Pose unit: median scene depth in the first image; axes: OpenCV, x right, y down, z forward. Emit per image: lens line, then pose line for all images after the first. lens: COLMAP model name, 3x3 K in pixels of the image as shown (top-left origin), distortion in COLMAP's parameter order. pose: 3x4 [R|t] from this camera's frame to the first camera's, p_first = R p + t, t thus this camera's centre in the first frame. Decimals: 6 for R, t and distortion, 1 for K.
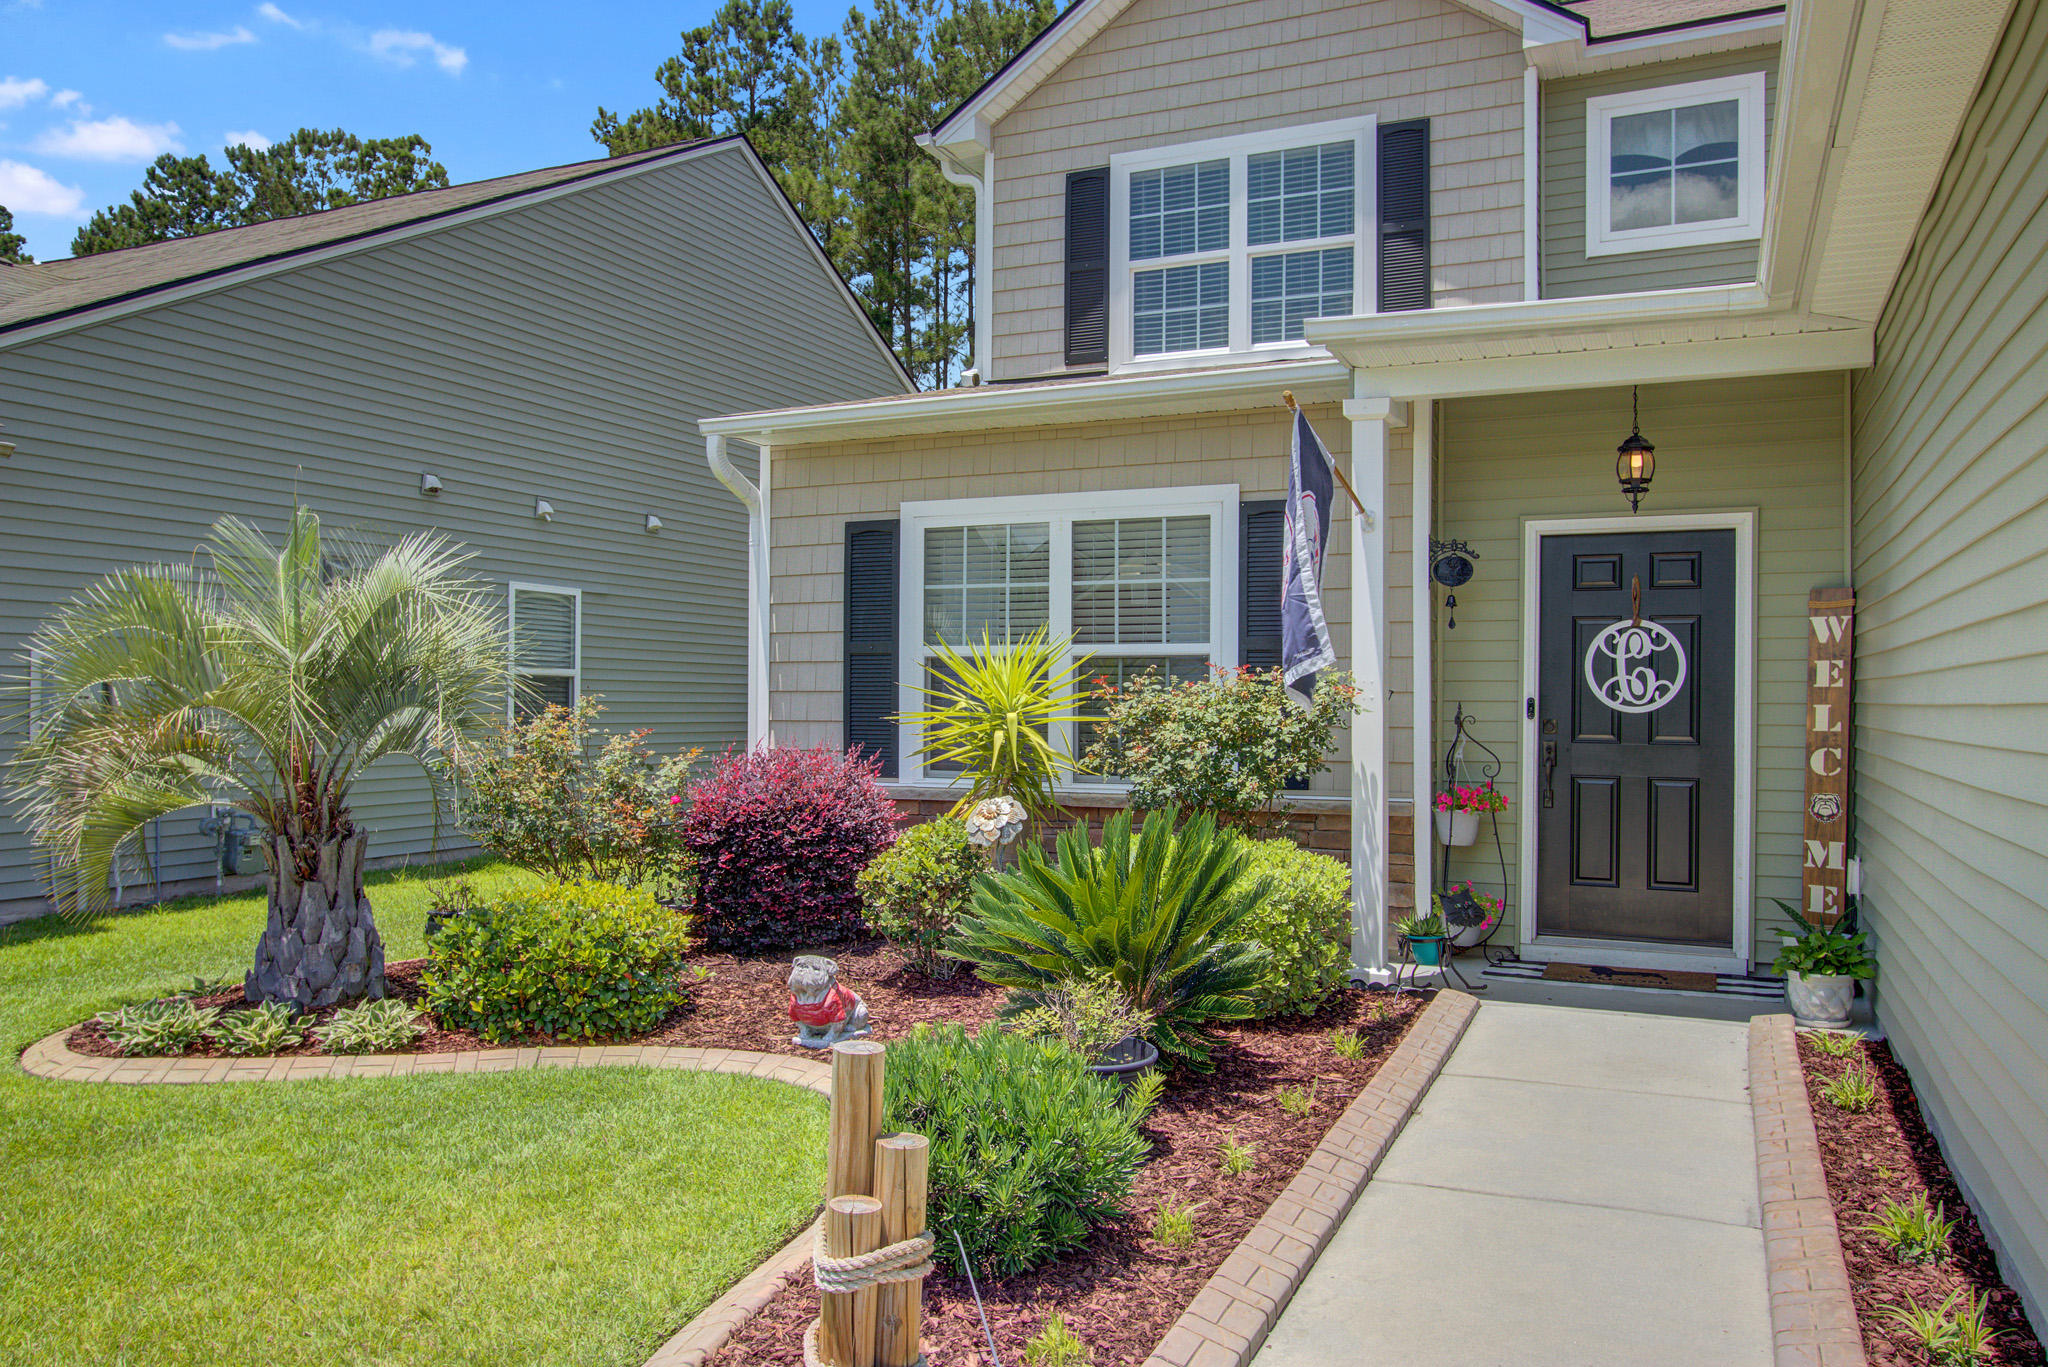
lens RADIAL K [[1517.9, 0, 1012.5], [0, 1517.9, 679.4], [0, 0, 1]] dist [0.003645, -0.034772]
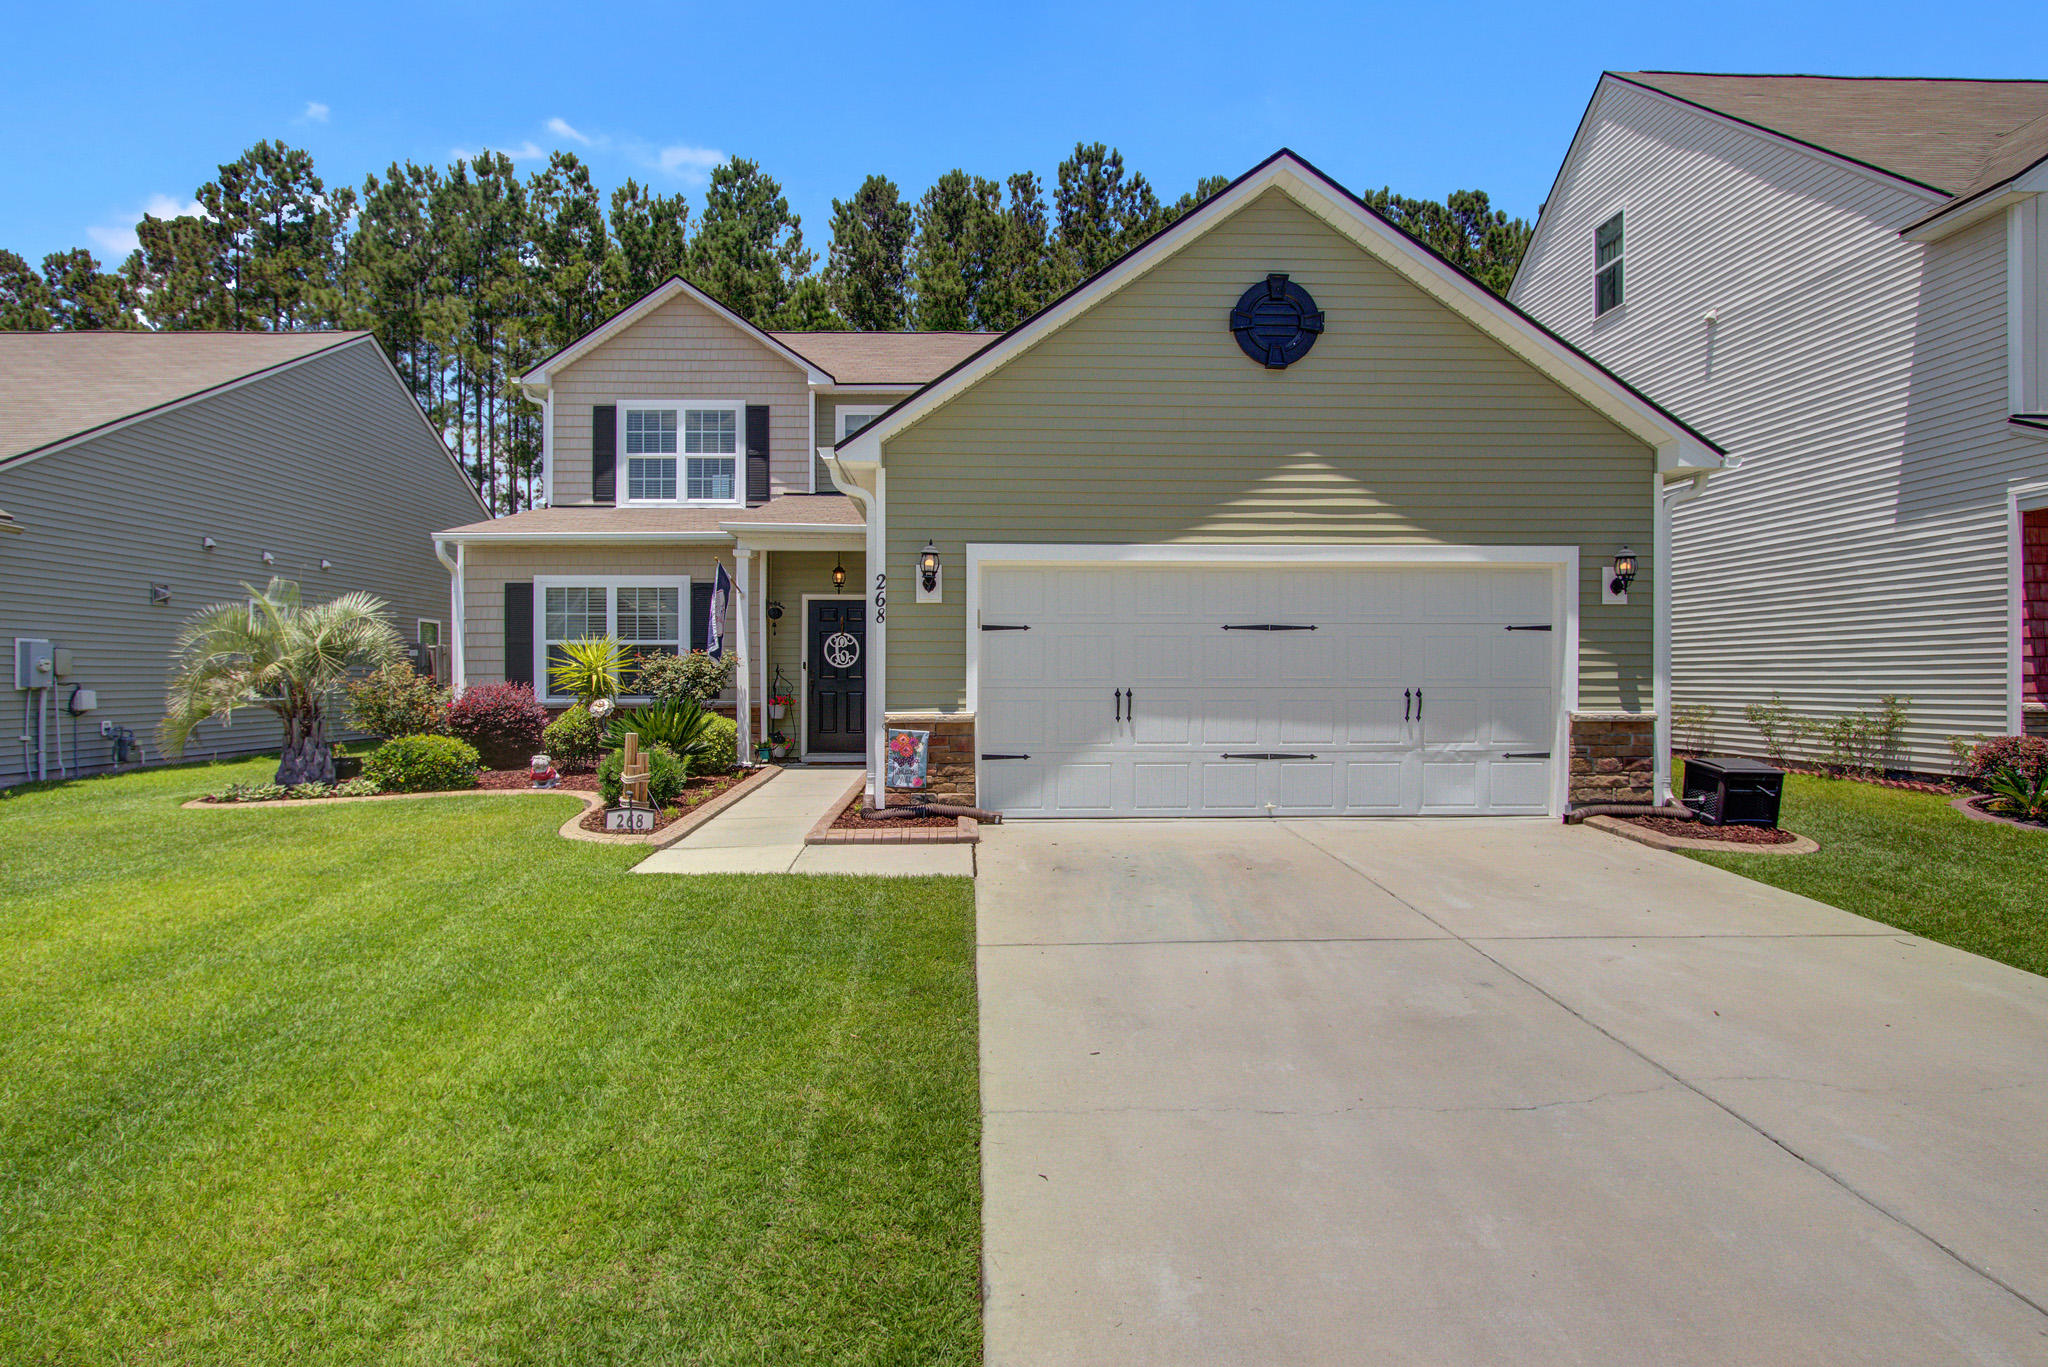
lens RADIAL K [[1114.1, 0, 978.3], [0, 1114.1, 682.0], [0, 0, 1]] dist [-0.013630, 0.000588]
pose [[0.903956, -0.007295, 0.427564, -0.151556], [-0.000523, 0.999835, 0.018165, 0.008366], [-0.427626, -0.016644, 0.903803, -0.625998]]
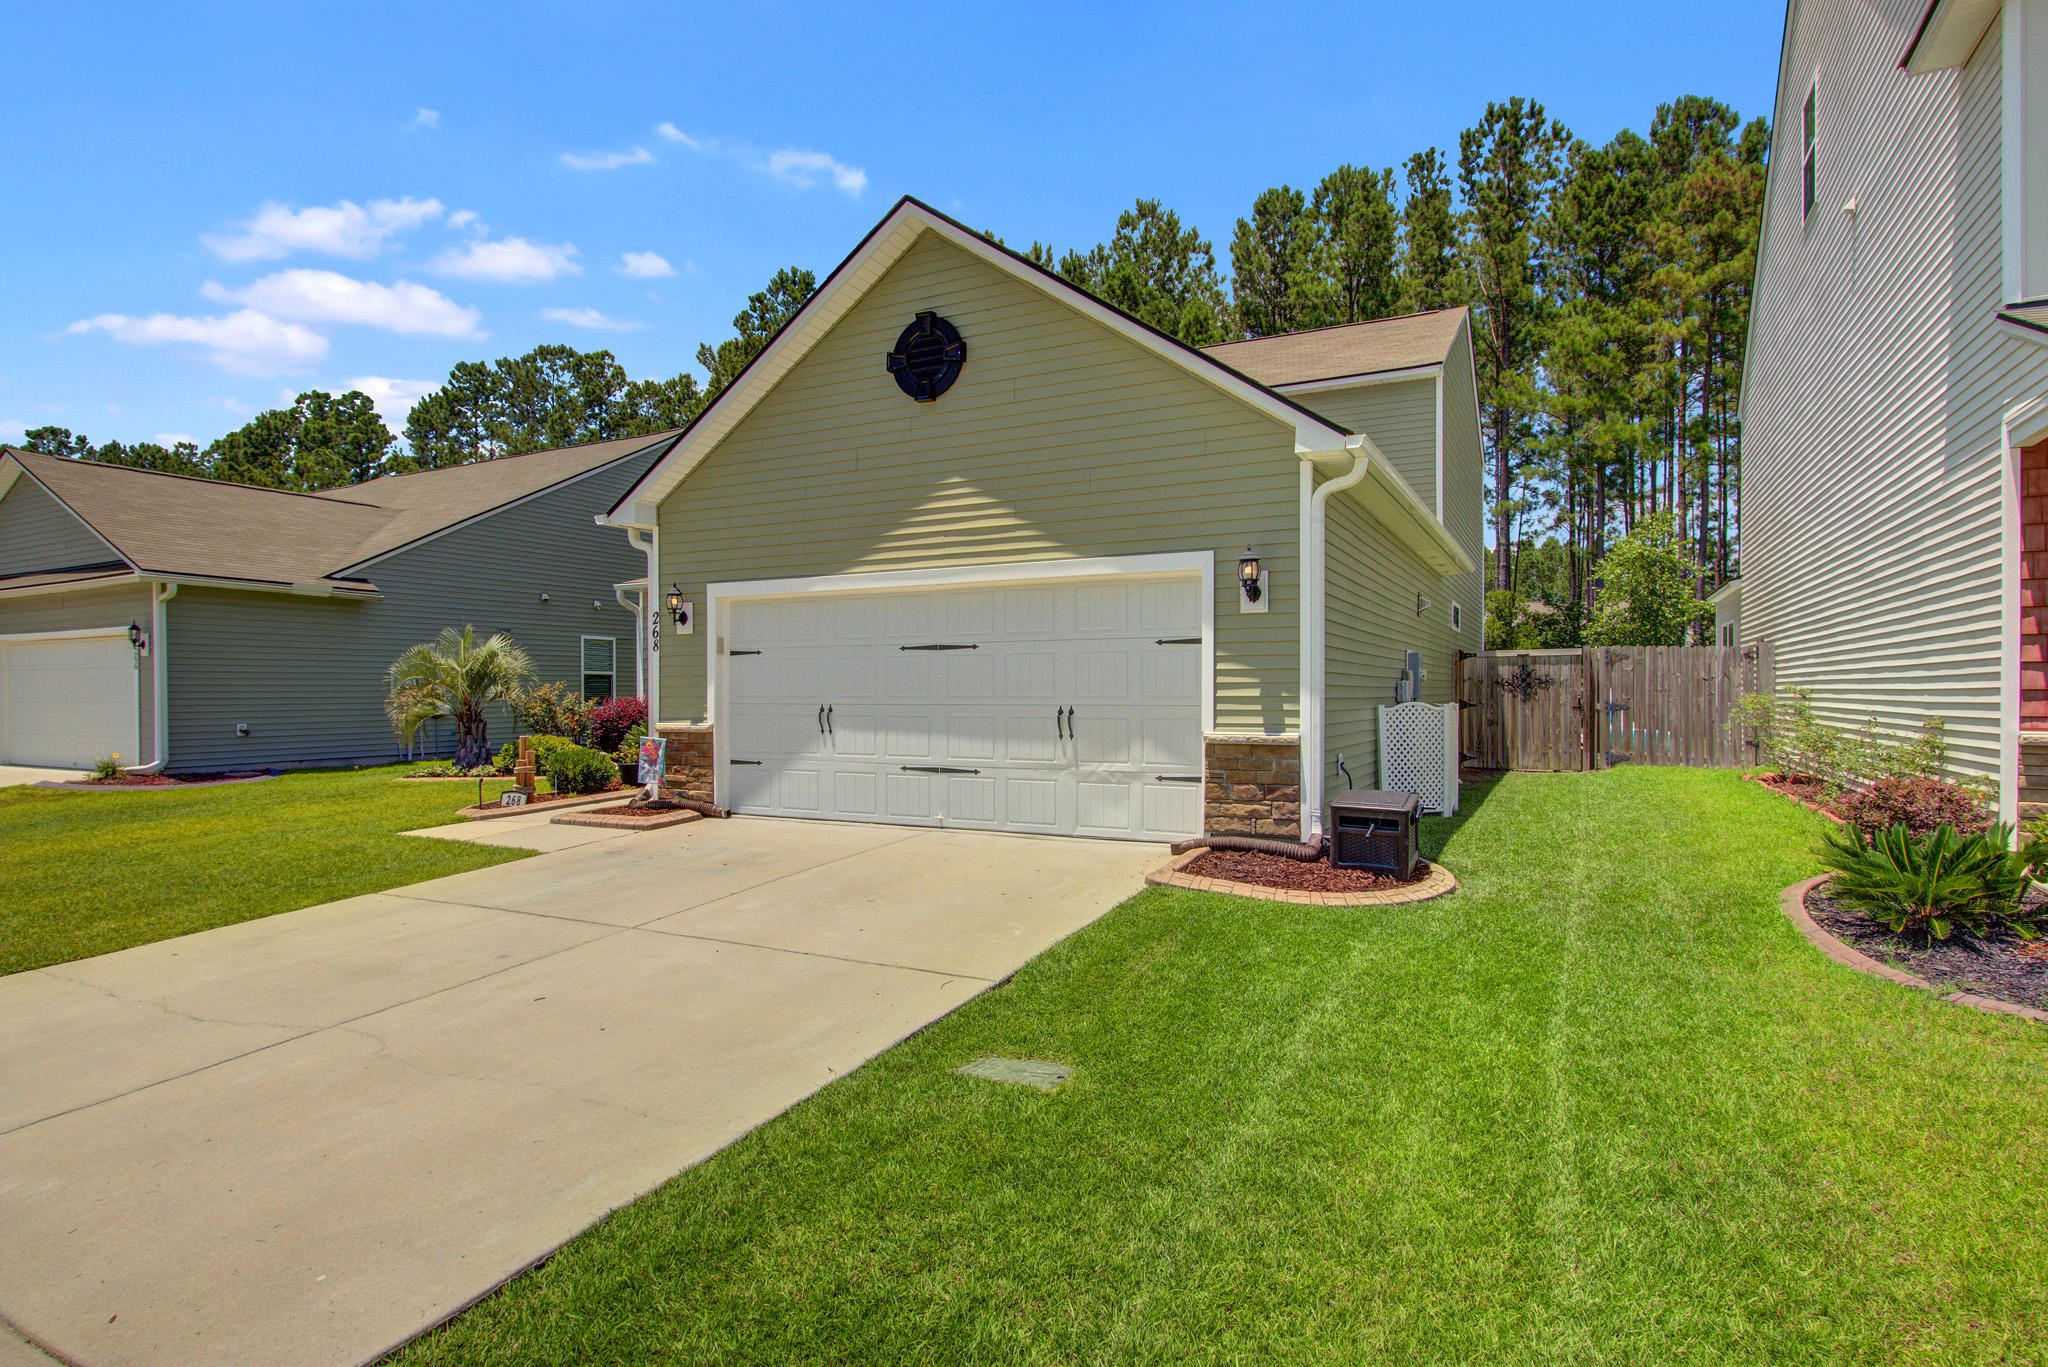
lens RADIAL K [[1084.5, 0, 979.4], [0, 1084.5, 690.4], [0, 0, 1]] dist [-0.015976, -0.000189]
pose [[0.997179, -0.007966, -0.074630, 0.529419], [0.009014, 0.999865, 0.013710, 0.005066], [0.074511, -0.014344, 0.997117, -0.822195]]
